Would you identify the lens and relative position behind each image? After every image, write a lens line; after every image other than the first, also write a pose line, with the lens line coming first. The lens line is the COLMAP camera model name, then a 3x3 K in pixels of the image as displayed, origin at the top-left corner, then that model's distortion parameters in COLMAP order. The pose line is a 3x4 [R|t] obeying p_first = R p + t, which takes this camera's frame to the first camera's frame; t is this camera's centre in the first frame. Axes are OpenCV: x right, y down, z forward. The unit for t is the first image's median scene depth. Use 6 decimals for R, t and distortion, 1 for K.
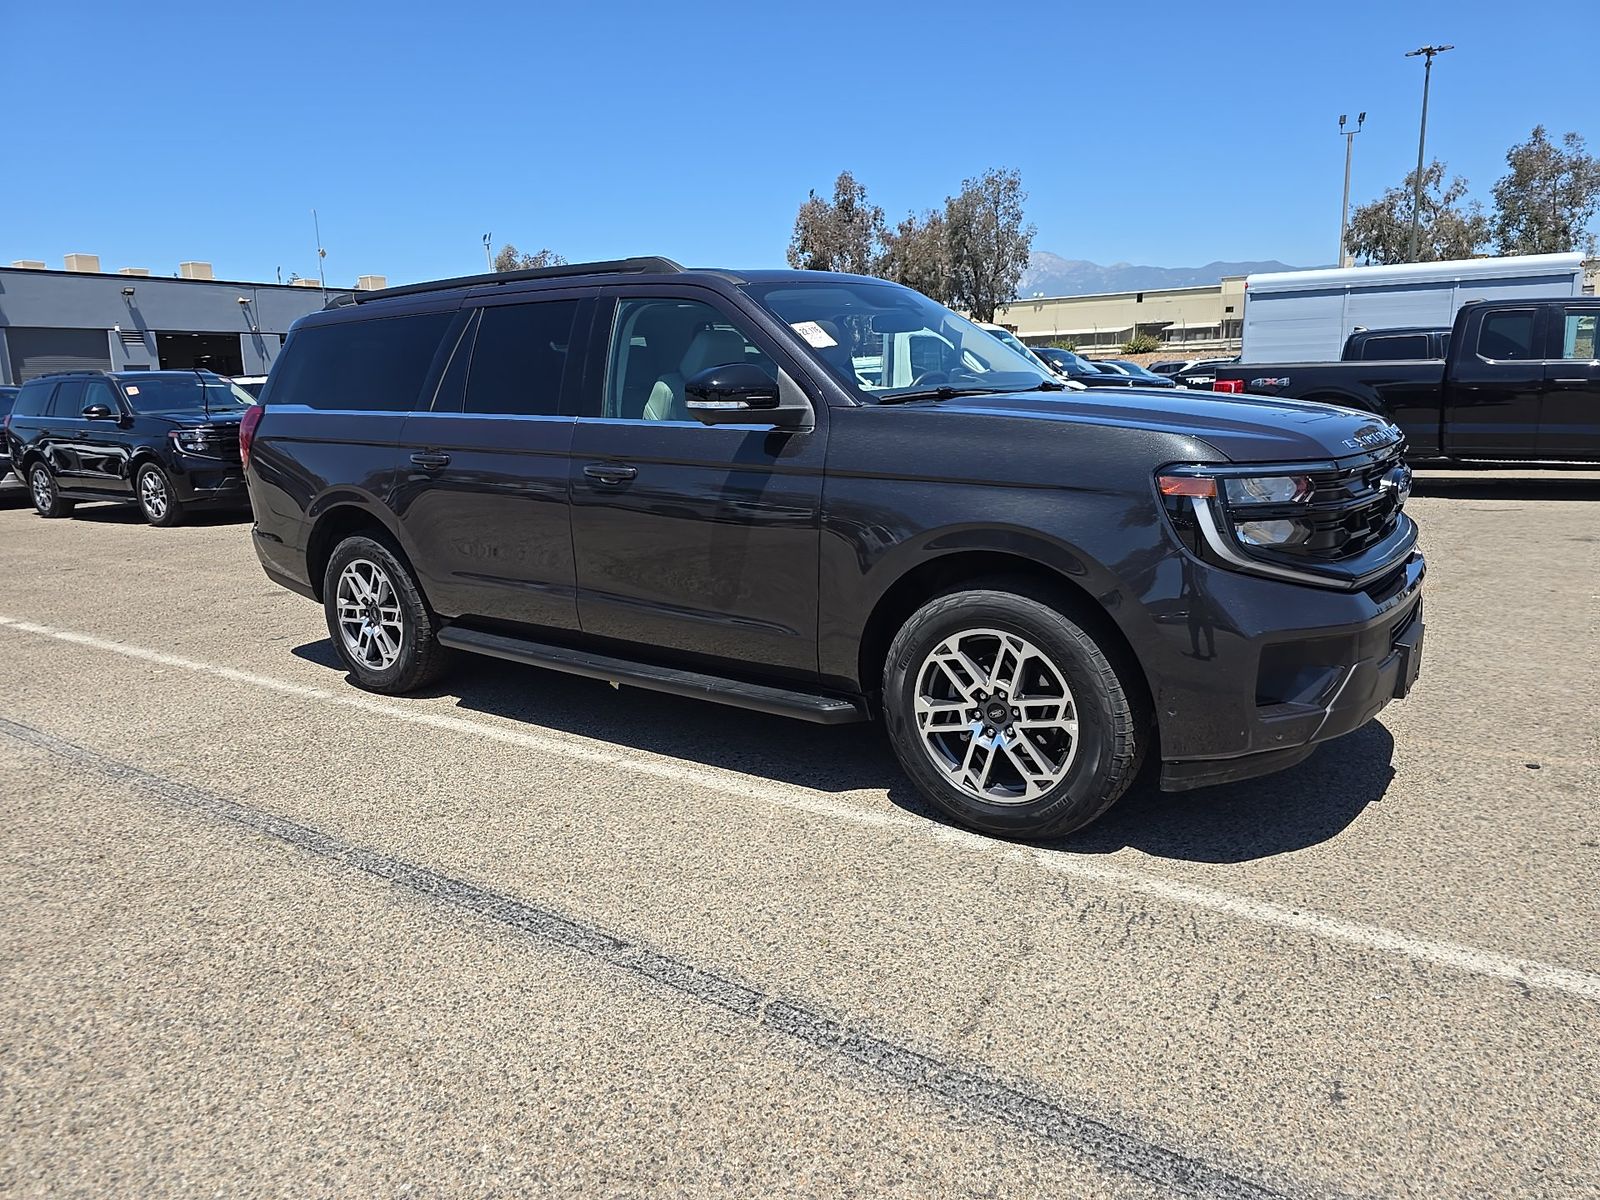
lens RADIAL K [[1073.1, 0, 800.3], [0, 1073.1, 597.8], [0, 0, 1]] dist [0.018297, -0.010503]
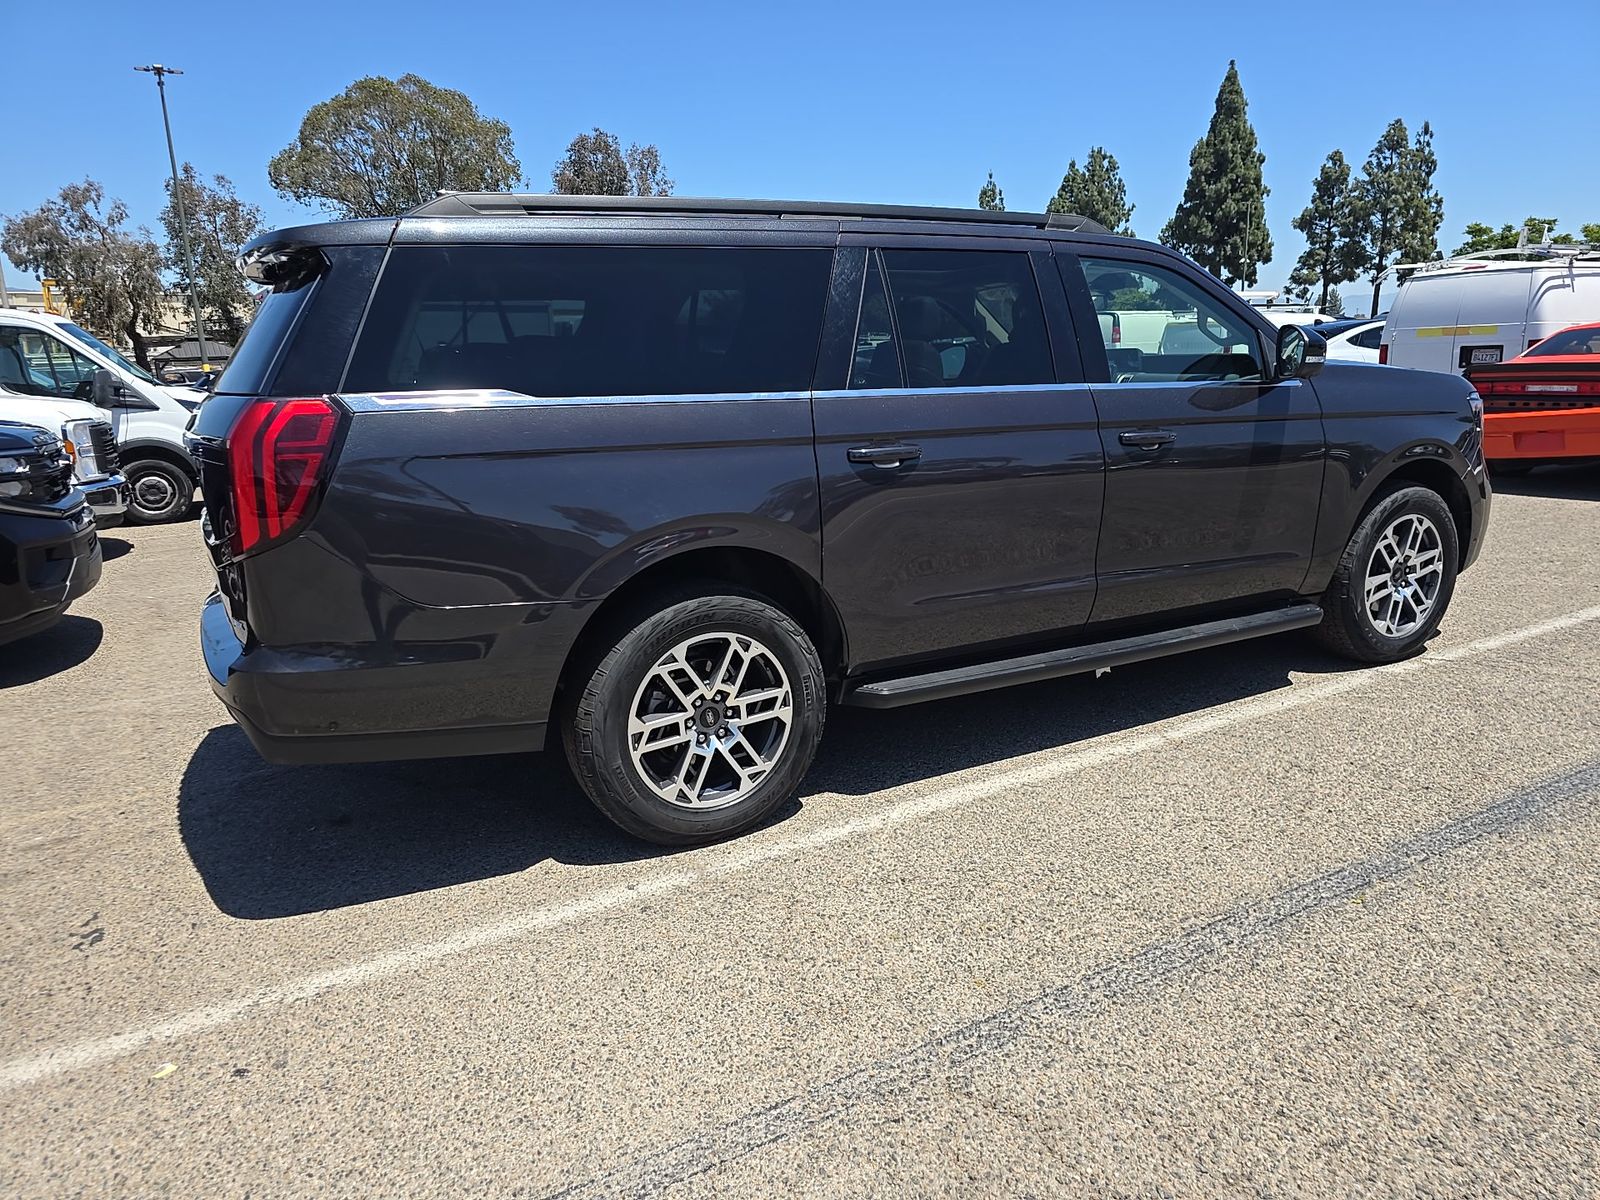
lens RADIAL K [[1073.1, 0, 802.2], [0, 1073.1, 598.3], [0, 0, 1]] dist [0.018297, -0.010503]
pose [[0.432140, -0.179517, 0.883758, -0.632030], [0.200183, 0.974633, 0.100091, -0.072995], [-0.879307, 0.133660, 0.457114, 0.455583]]
